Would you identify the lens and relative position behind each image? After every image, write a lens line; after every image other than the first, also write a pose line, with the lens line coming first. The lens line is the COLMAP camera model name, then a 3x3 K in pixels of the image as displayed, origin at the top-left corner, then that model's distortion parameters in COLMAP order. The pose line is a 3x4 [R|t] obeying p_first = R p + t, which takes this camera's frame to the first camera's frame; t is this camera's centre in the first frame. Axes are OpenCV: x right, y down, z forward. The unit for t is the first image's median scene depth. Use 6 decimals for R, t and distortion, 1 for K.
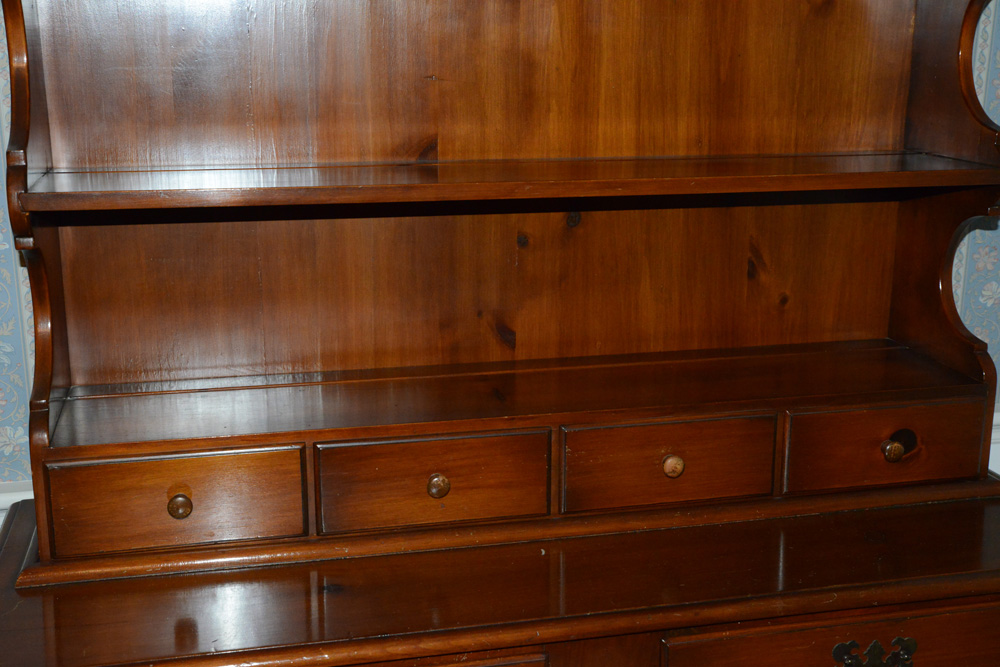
lens RADIAL K [[1256.7, 0, 500.0], [0, 1256.7, 333.5], [0, 0, 1]] dist [0.026981, 0.044461]
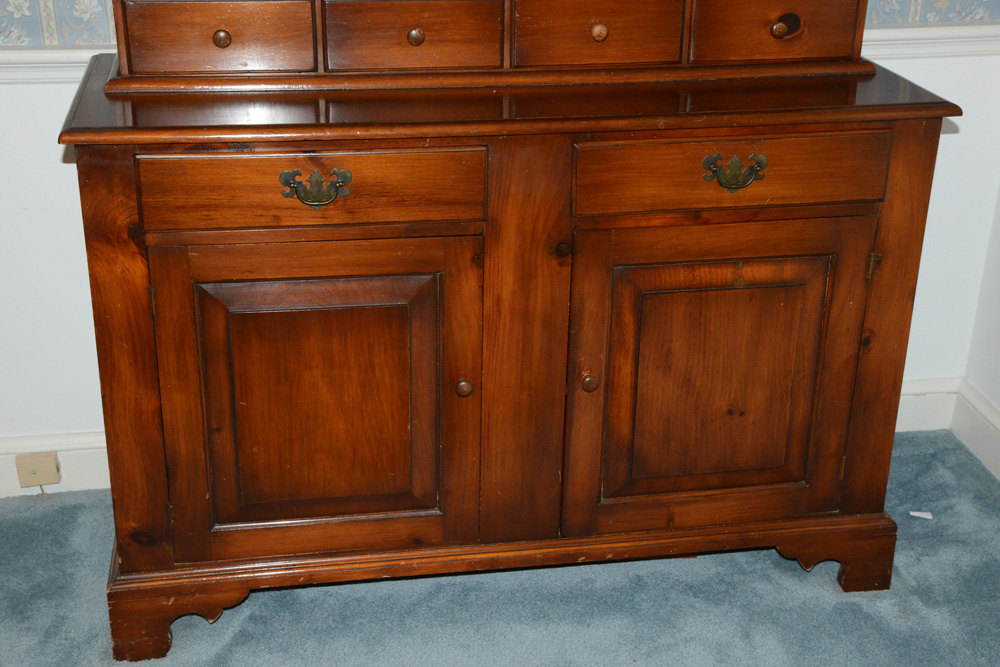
lens RADIAL K [[1410.9, 0, 500.0], [0, 1410.9, 333.5], [0, 0, 1]] dist [0.056022, 0.156249]
pose [[0.998509, 0.034109, -0.042620, 0.106288], [-0.026712, 0.986191, 0.163442, 0.172734], [0.047607, -0.162060, 0.985632, -0.478877]]
